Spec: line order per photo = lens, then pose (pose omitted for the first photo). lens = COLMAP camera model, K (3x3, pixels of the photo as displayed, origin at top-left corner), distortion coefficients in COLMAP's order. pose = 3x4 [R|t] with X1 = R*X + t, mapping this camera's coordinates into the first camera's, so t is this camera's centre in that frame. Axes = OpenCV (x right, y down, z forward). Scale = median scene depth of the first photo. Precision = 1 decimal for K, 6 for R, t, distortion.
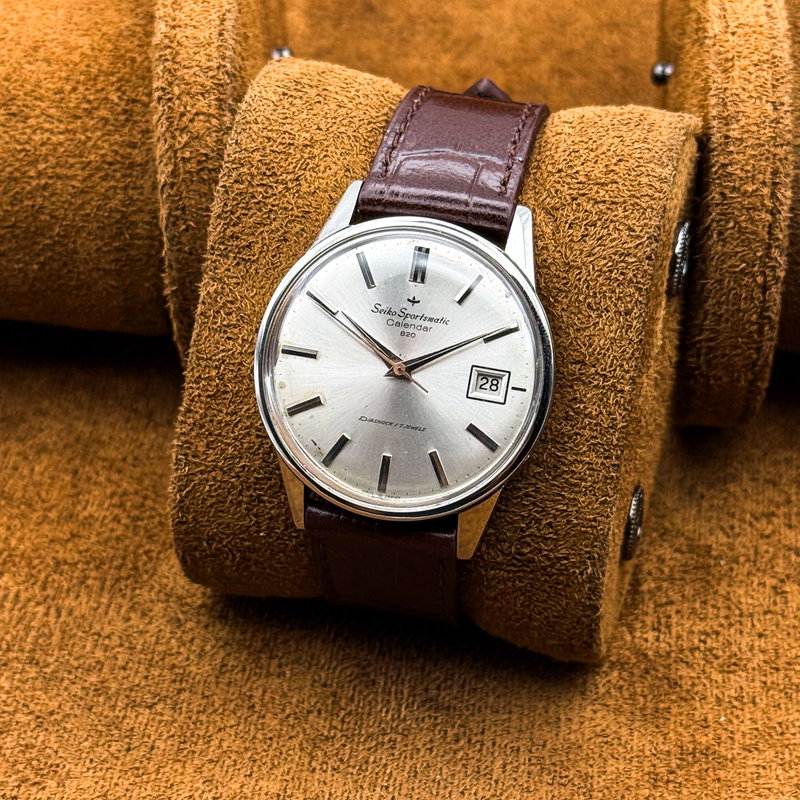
lens RADIAL K [[2346.2, 0, 393.1], [0, 2346.2, 396.7], [0, 0, 1]] dist [0.239262, 0.000000]
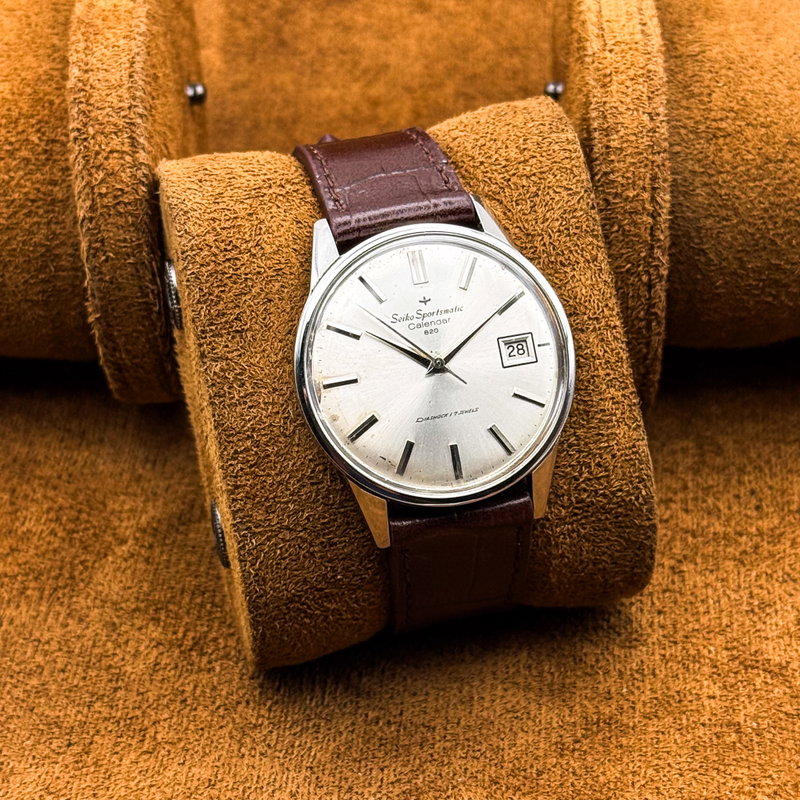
lens RADIAL K [[2346.2, 0, 402.4], [0, 2346.2, 401.1], [0, 0, 1]] dist [0.239262, 0.000000]
pose [[0.881386, -0.312557, 0.354212, -0.383930], [0.353611, 0.933716, -0.055980, 0.055379], [-0.313236, 0.174594, 0.933488, 0.012197]]
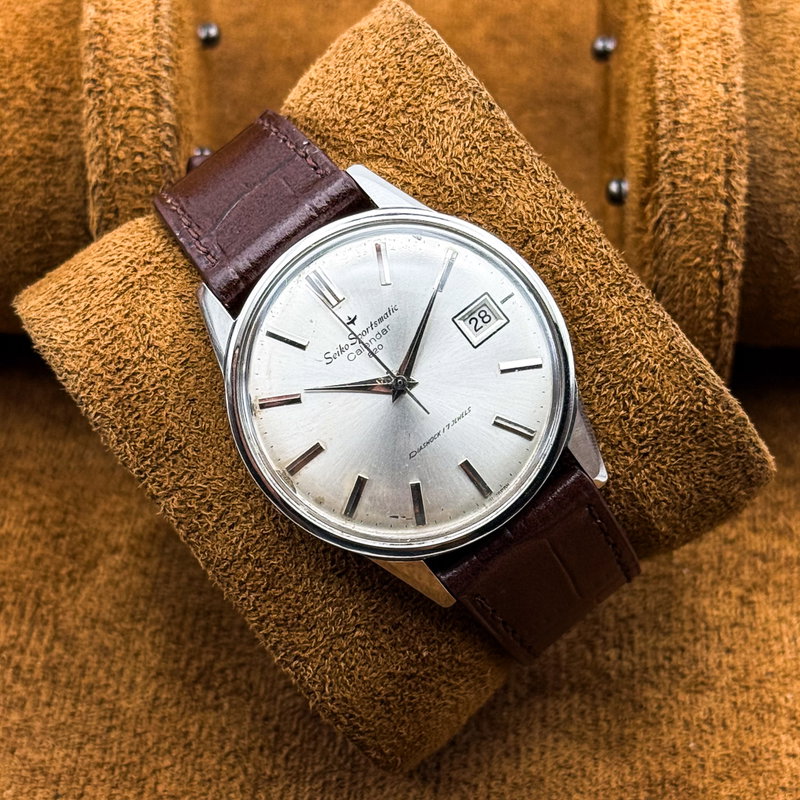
lens RADIAL K [[2346.2, 0, 382.1], [0, 2346.2, 404.6], [0, 0, 1]] dist [0.239262, 0.000000]
pose [[0.661907, -0.722279, 0.200482, -0.176937], [0.742995, 0.667575, -0.047977, 0.028147], [-0.099184, 0.180714, 0.978522, 0.146781]]
